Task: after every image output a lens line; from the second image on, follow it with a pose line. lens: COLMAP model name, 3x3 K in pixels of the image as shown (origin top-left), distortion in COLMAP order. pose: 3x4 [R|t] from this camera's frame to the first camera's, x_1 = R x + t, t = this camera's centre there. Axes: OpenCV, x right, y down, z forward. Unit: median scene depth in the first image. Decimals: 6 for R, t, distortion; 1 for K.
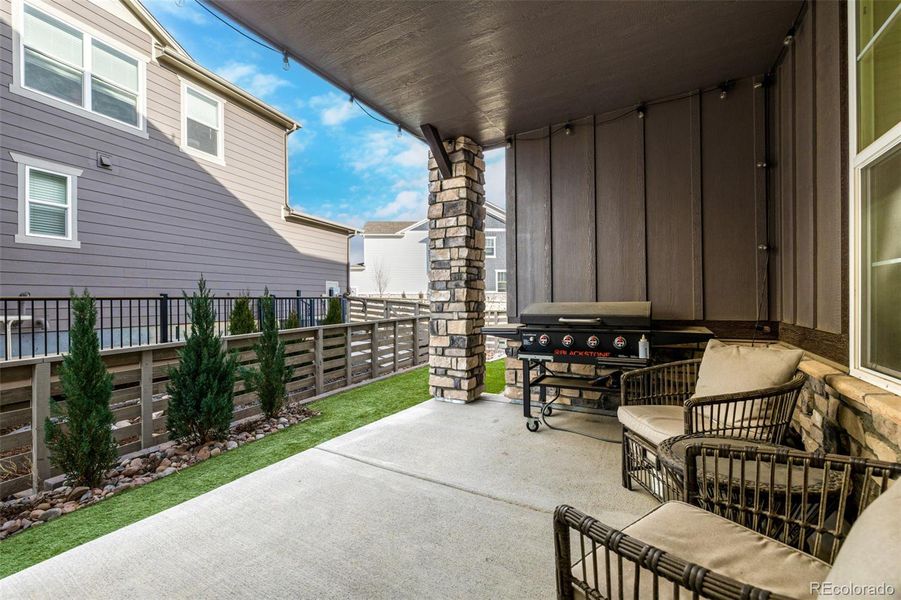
lens RADIAL K [[378.3, 0, 449.2], [0, 378.3, 295.1], [0, 0, 1]] dist [0.000379, -0.000273]
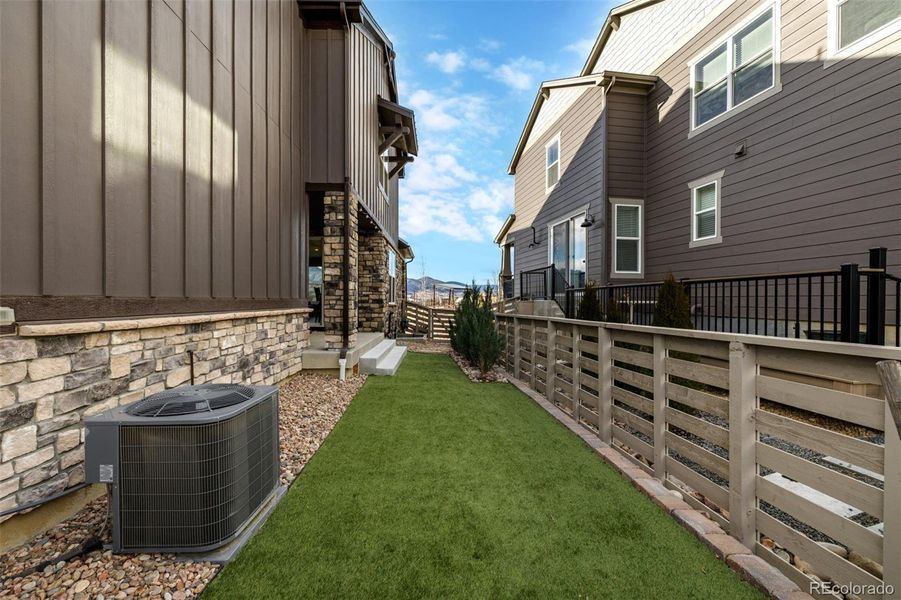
lens RADIAL K [[378.3, 0, 449.2], [0, 378.3, 295.1], [0, 0, 1]] dist [0.000379, -0.000273]
pose [[-0.865480, 0.001291, -0.500941, 0.265359], [0.009237, 0.999868, -0.013382, 0.037352], [0.500858, -0.016209, -0.865378, 1.584732]]
